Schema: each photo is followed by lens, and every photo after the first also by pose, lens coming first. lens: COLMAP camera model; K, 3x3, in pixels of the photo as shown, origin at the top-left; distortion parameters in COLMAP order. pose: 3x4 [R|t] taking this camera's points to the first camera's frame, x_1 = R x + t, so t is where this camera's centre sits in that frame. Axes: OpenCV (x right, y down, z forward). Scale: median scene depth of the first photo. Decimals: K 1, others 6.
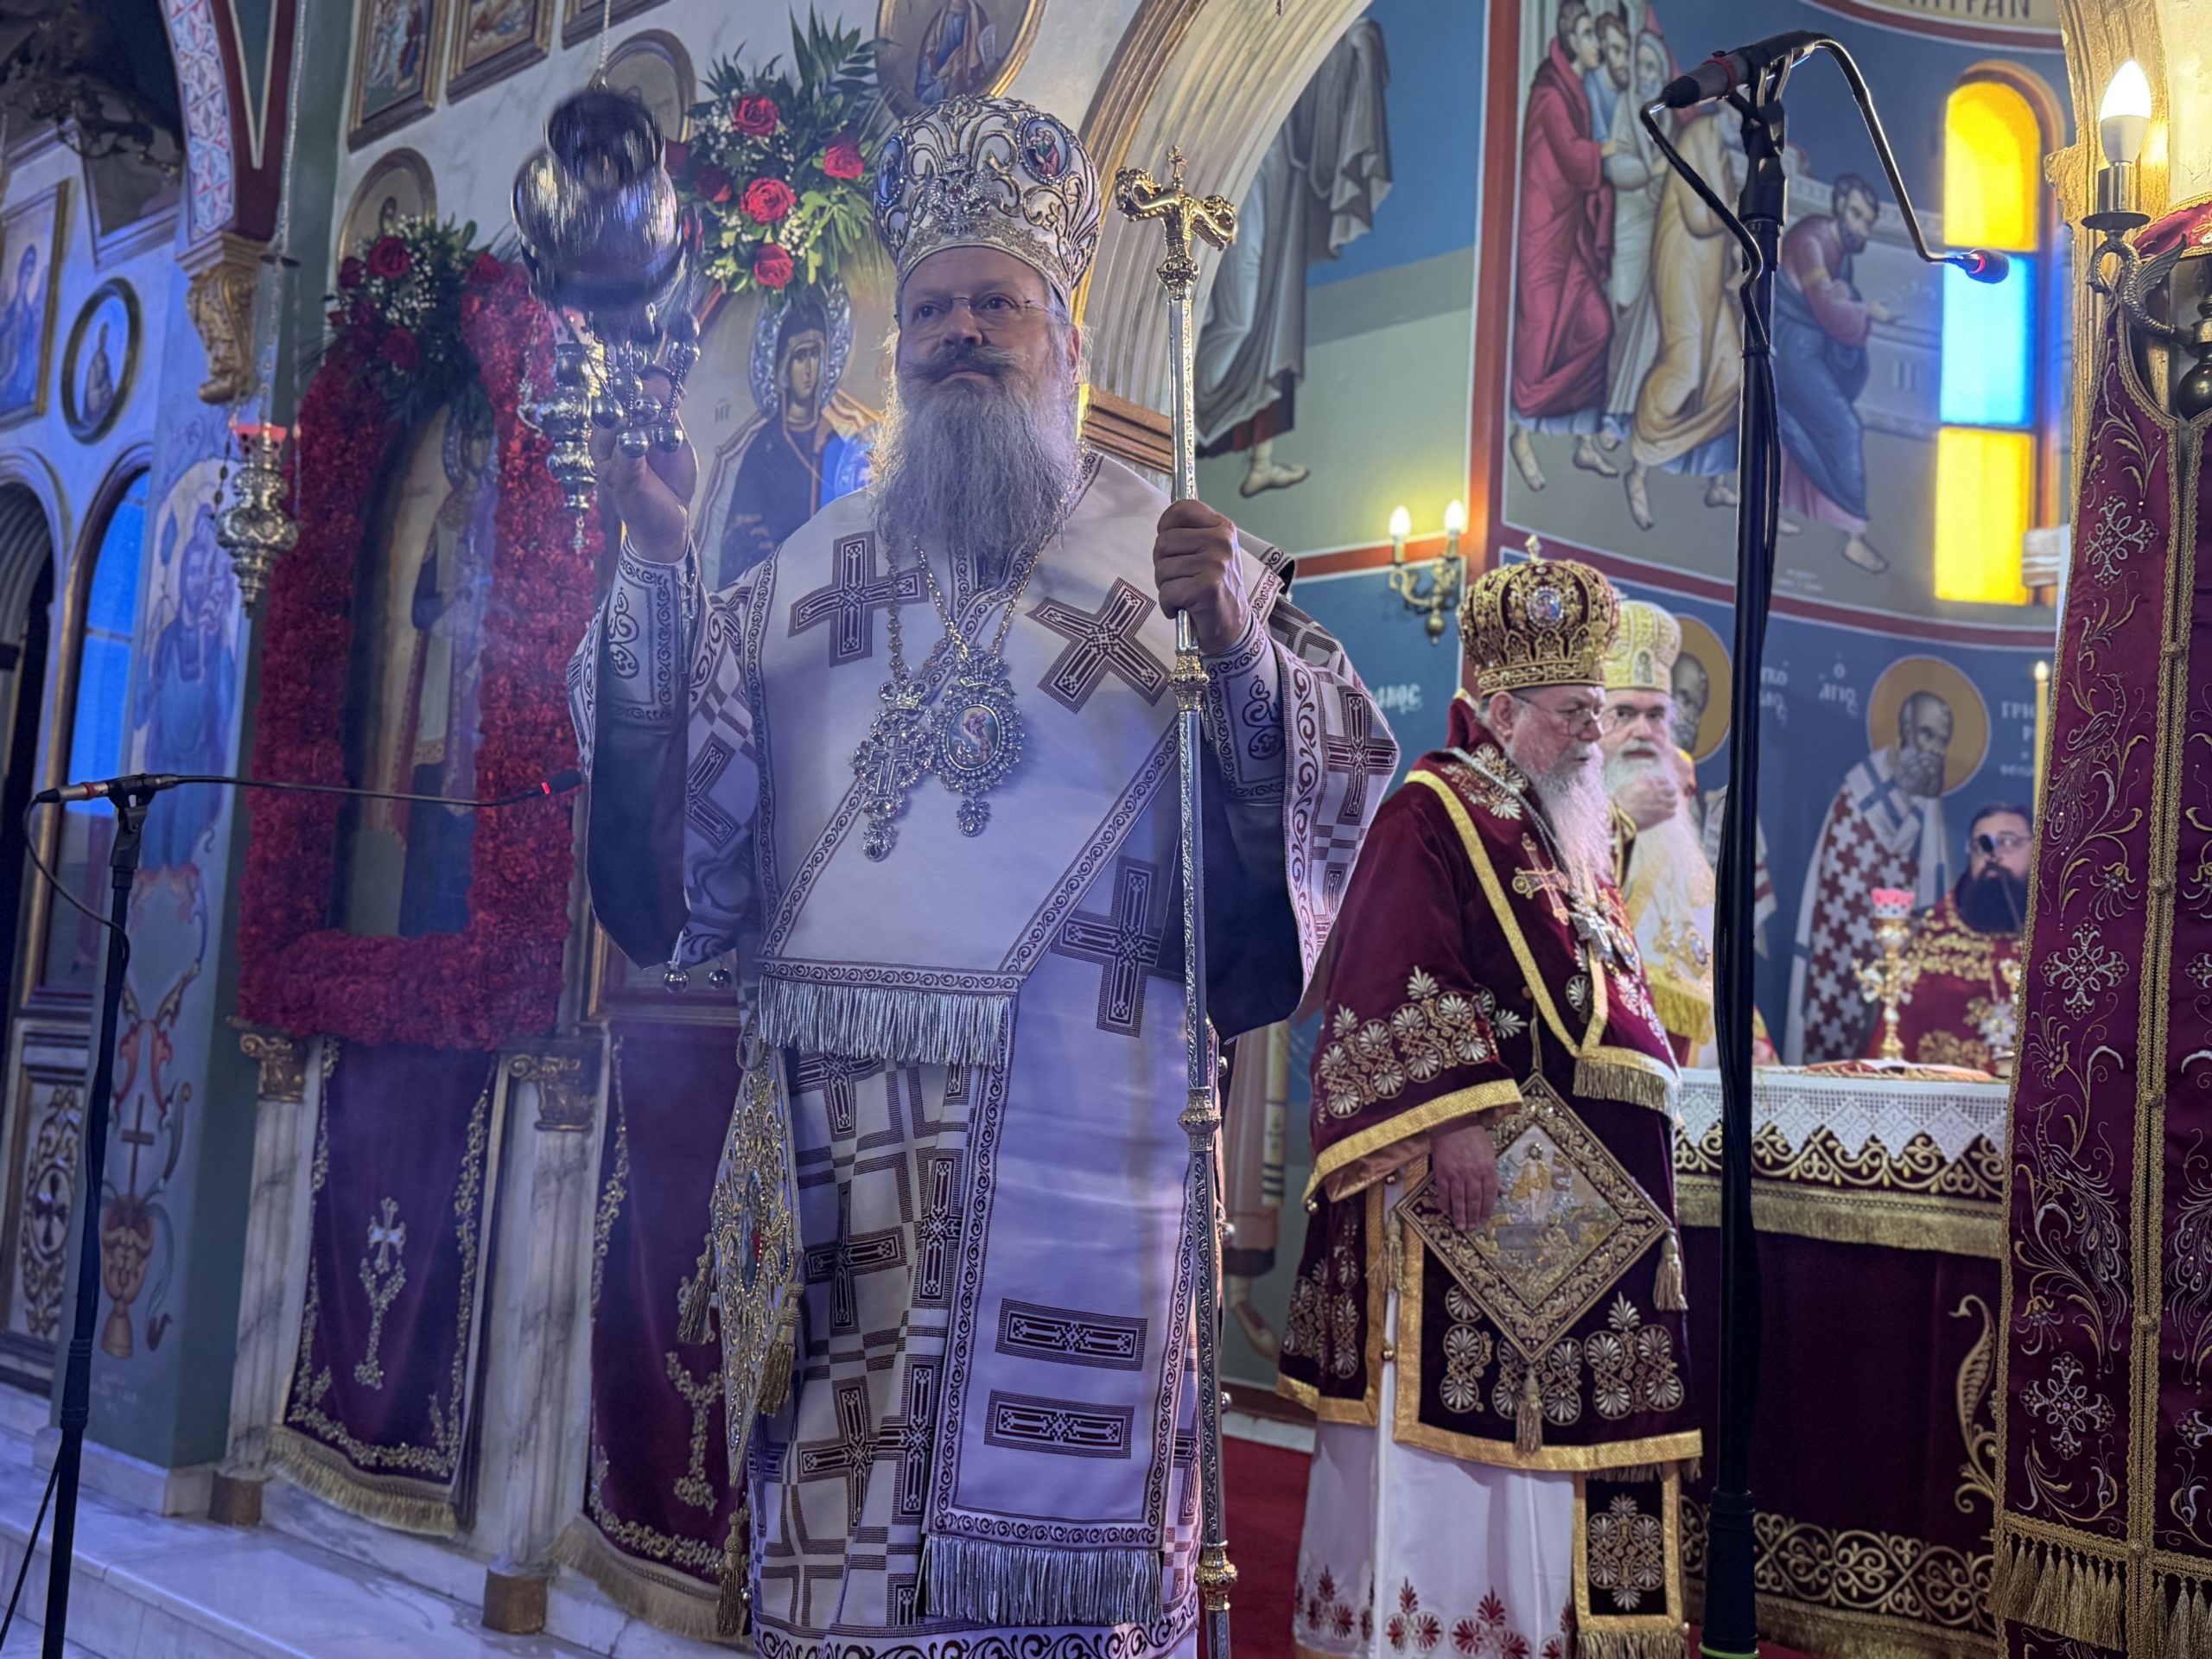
lens RADIAL K [[2132.0, 0, 1115.8], [0, 2132.0, 836.5], [0, 0, 1]] dist [0.177991, -0.396460]
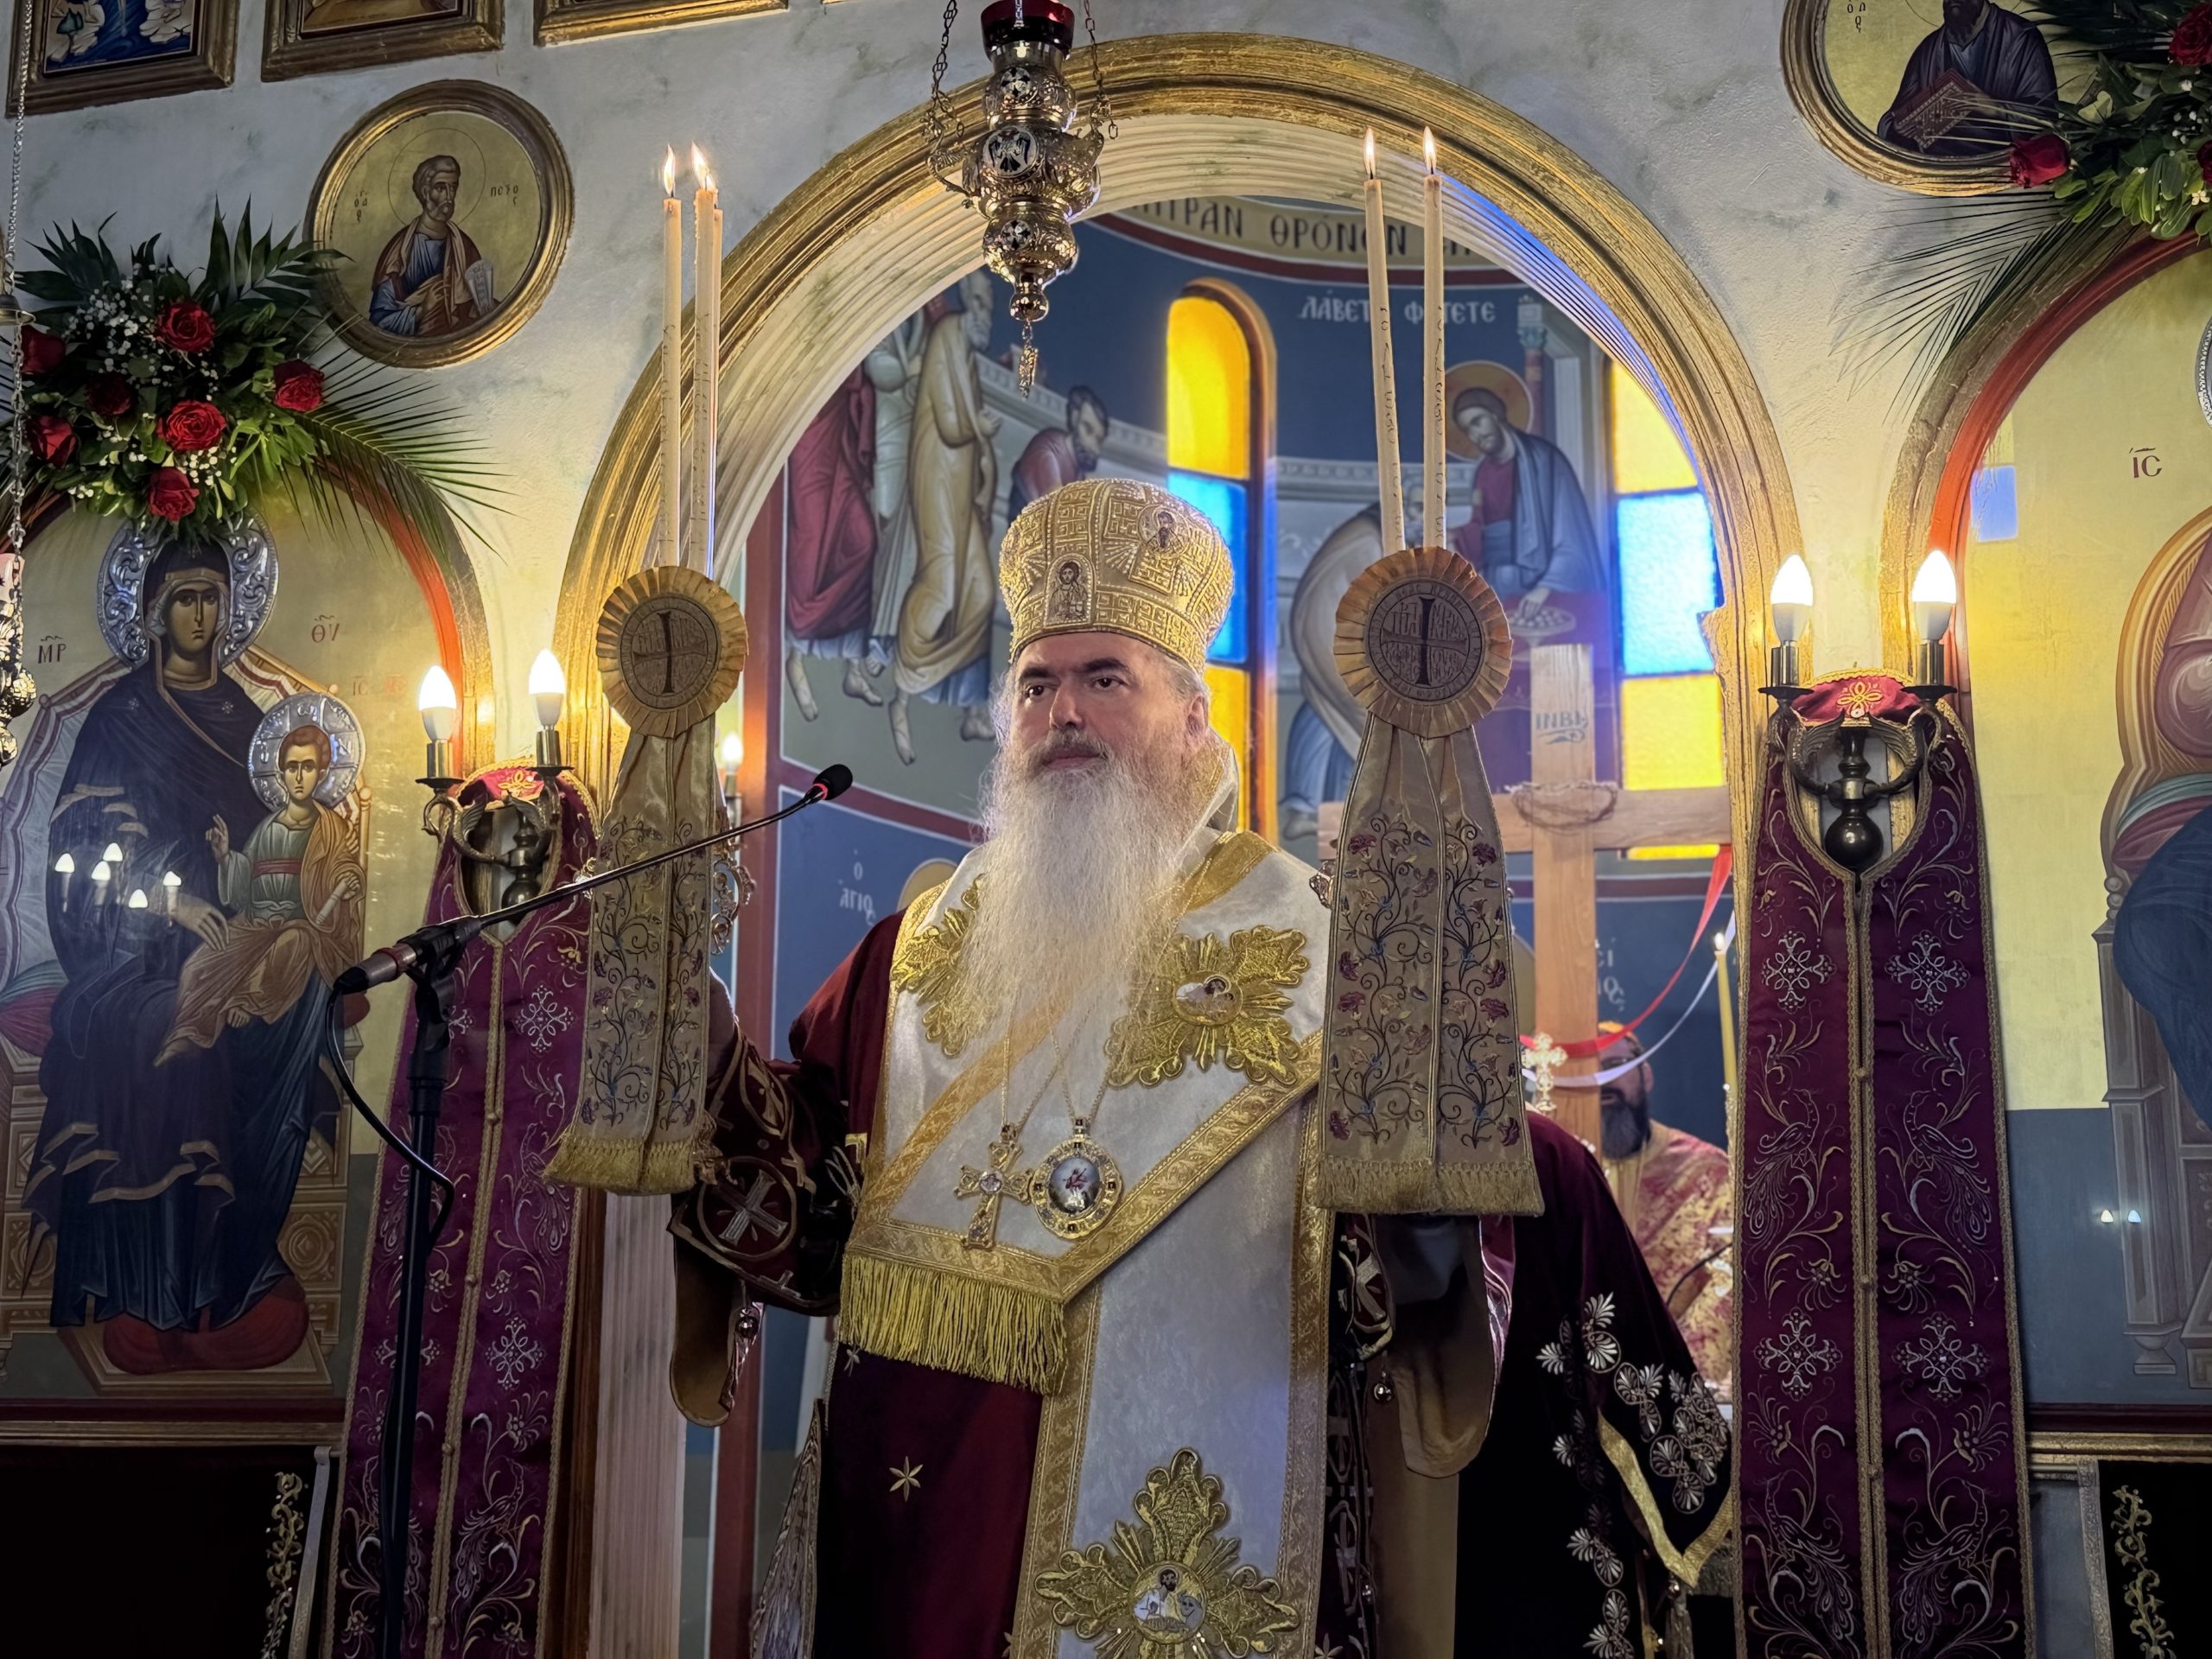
lens RADIAL K [[2725.1, 0, 1107.2], [0, 2725.1, 814.2], [0, 0, 1]] dist [0.221466, -0.521359]
pose [[0.899870, 0.029232, 0.435178, -0.286757], [0.002779, 0.997347, -0.072739, -0.064409], [-0.436150, 0.066665, 0.897401, -0.087730]]
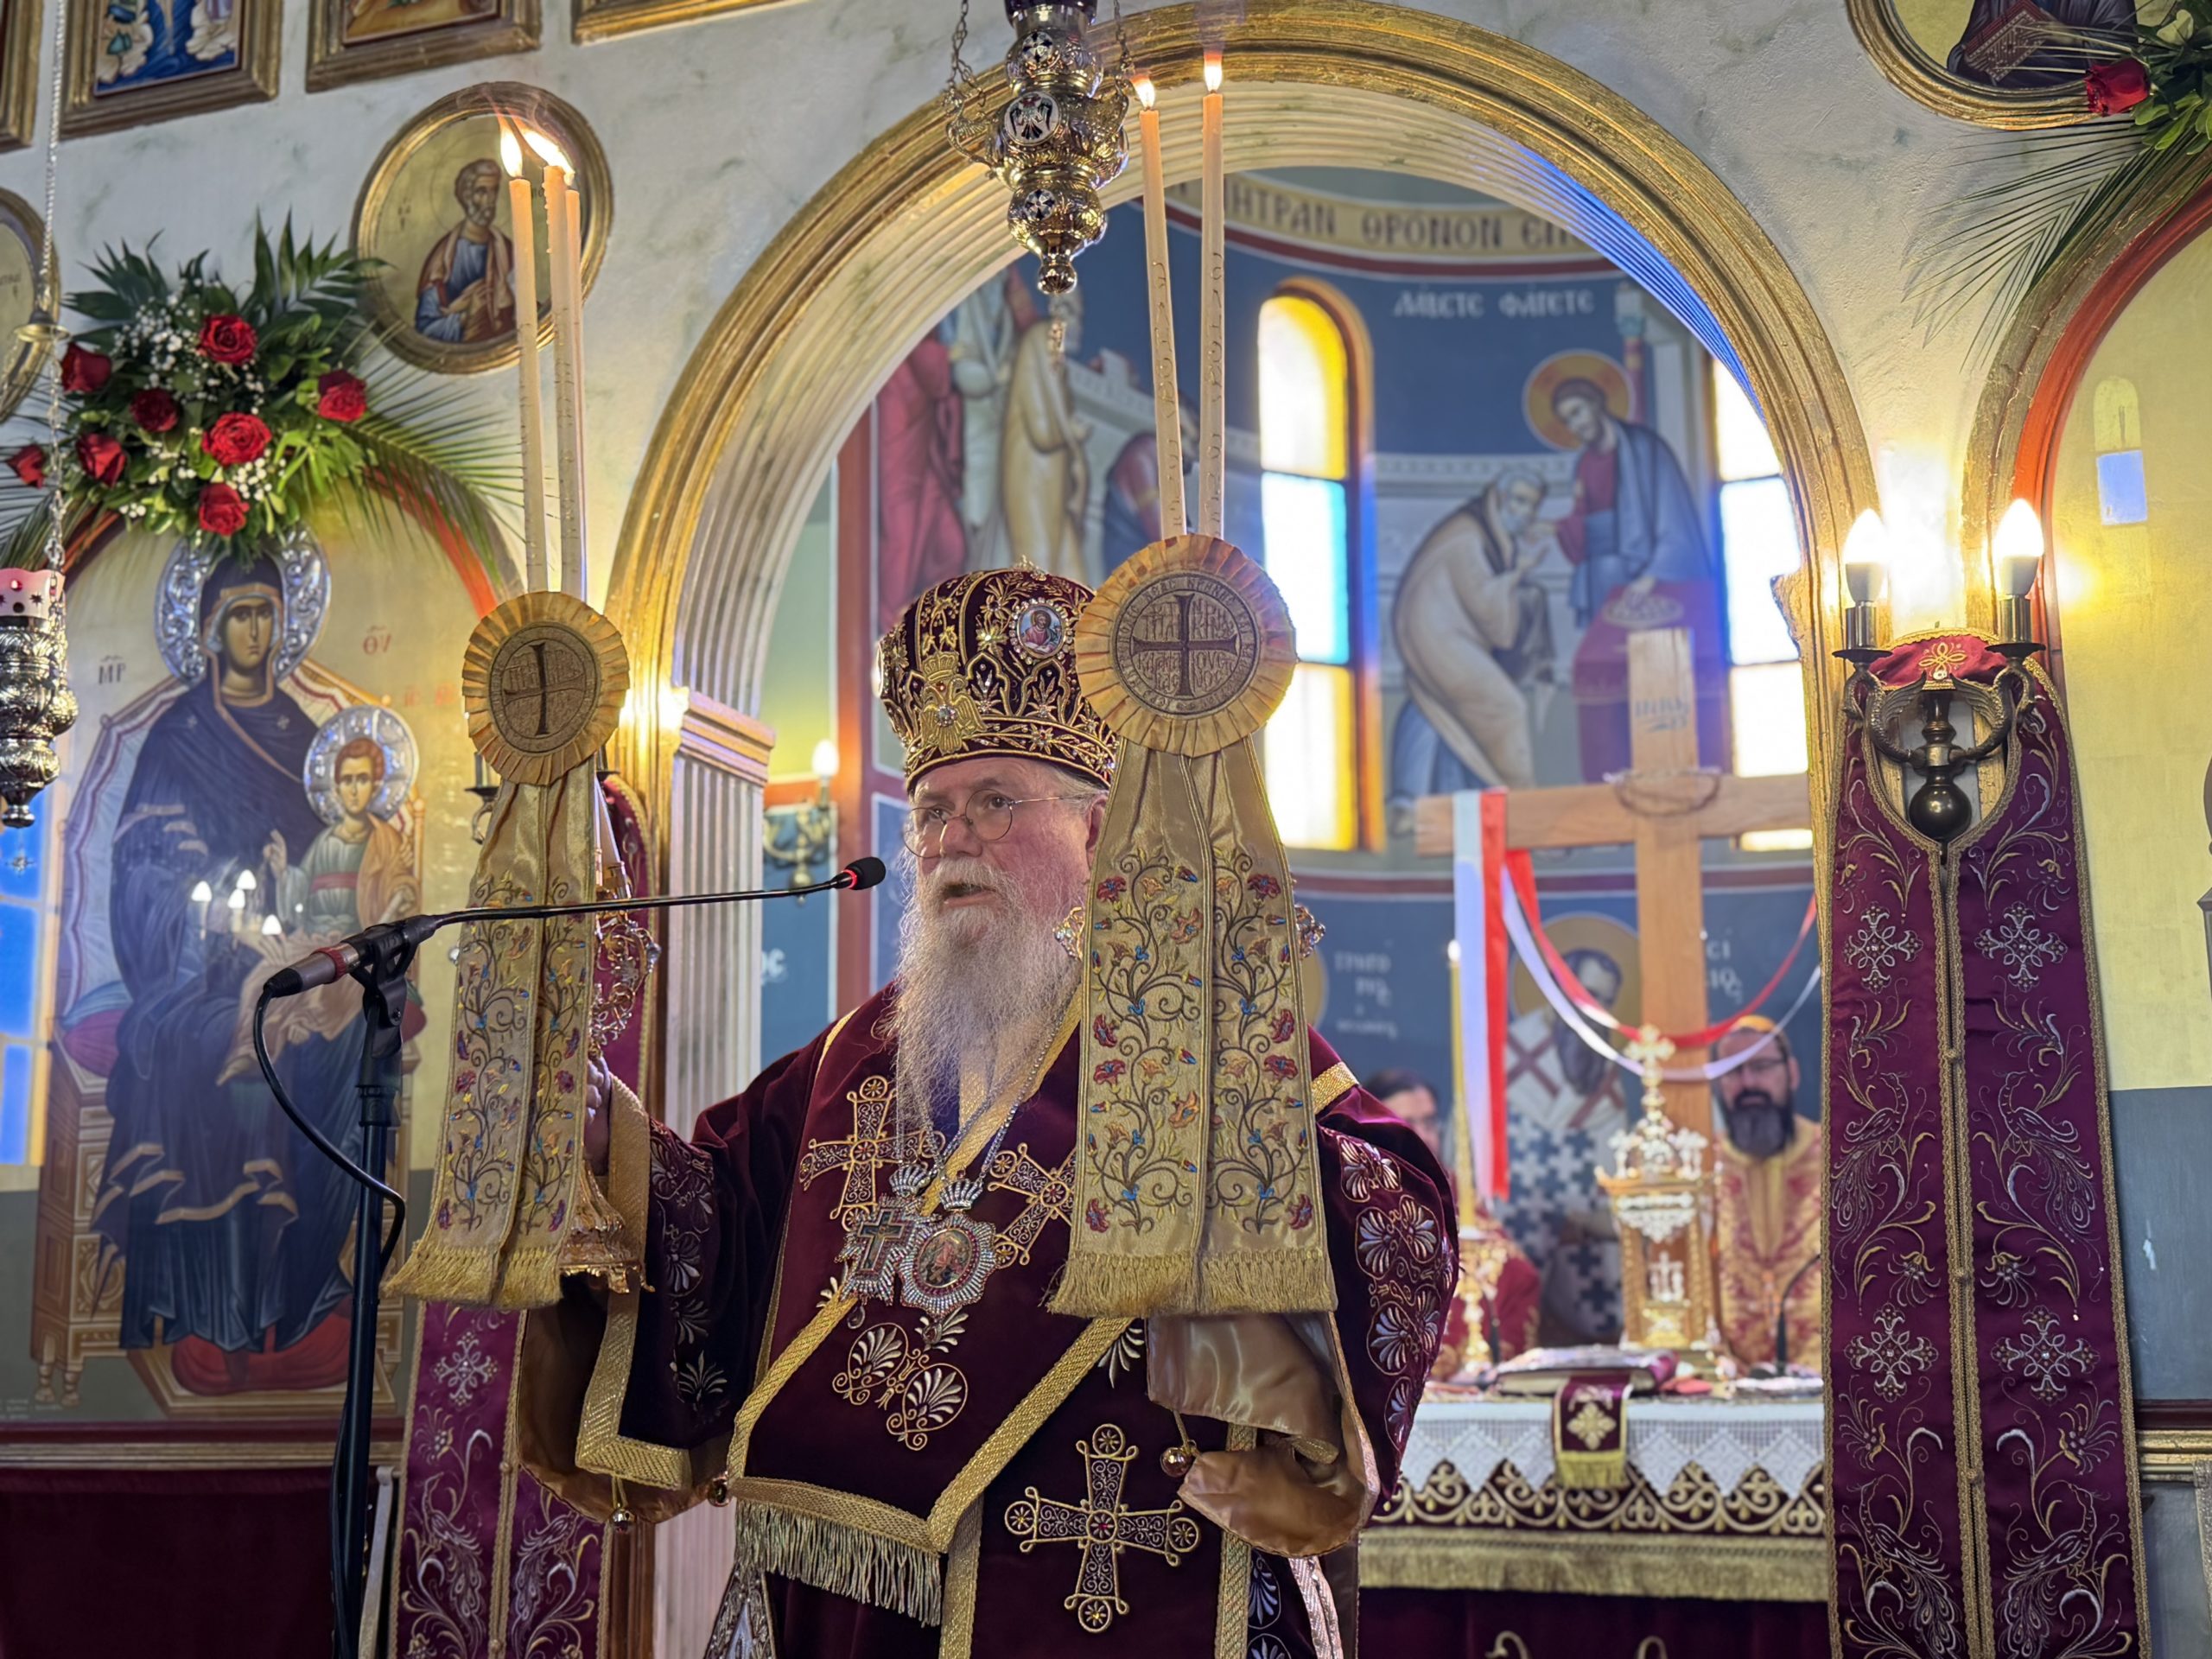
lens RADIAL K [[2665.0, 0, 1105.3], [0, 2665.0, 818.2], [0, 0, 1]] dist [0.219942, -0.526700]
pose [[0.922147, 0.007532, 0.386767, -0.240083], [0.024217, 0.996725, -0.077151, -0.060007], [-0.386082, 0.080511, 0.918944, -0.056498]]
